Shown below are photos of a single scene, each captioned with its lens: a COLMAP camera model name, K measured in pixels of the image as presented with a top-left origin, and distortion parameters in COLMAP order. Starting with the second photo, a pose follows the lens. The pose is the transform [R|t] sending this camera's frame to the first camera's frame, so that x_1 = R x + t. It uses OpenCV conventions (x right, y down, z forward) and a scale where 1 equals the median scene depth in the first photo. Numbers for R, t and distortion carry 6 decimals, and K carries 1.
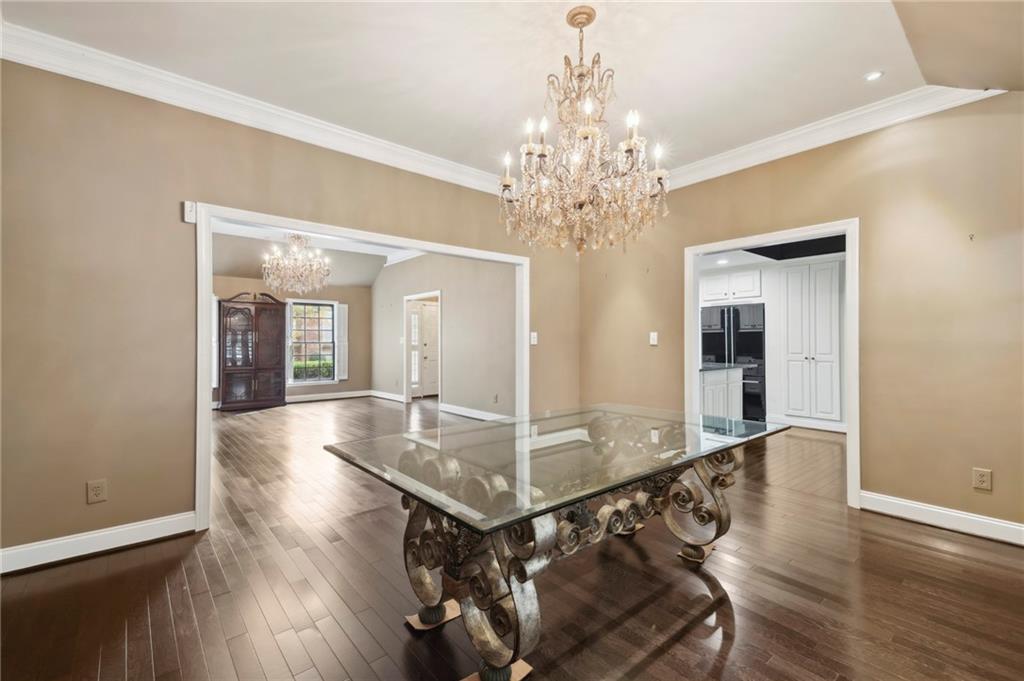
lens RADIAL K [[446.6, 0, 510.4], [0, 446.6, 340.4], [0, 0, 1]] dist [0.003083, 0.000091]
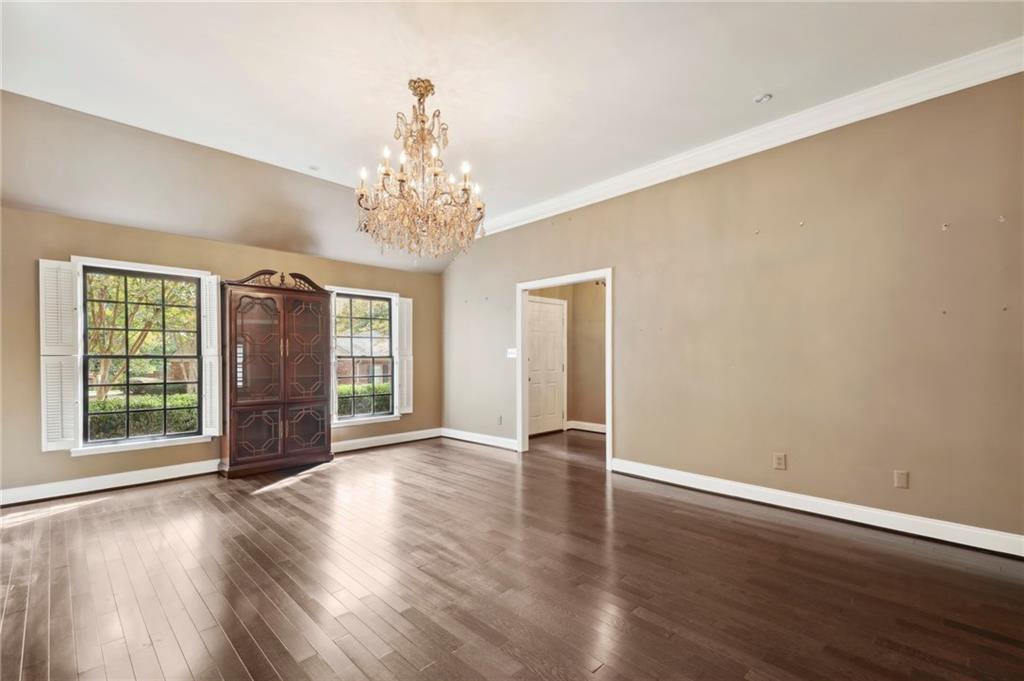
lens RADIAL K [[446.6, 0, 498.6], [0, 446.6, 360.2], [0, 0, 1]] dist [0.003083, 0.000091]
pose [[0.997540, 0.003233, 0.070025, -0.303861], [-0.004007, 0.999932, 0.010925, 0.002386], [-0.069985, -0.011179, 0.997485, 0.360220]]
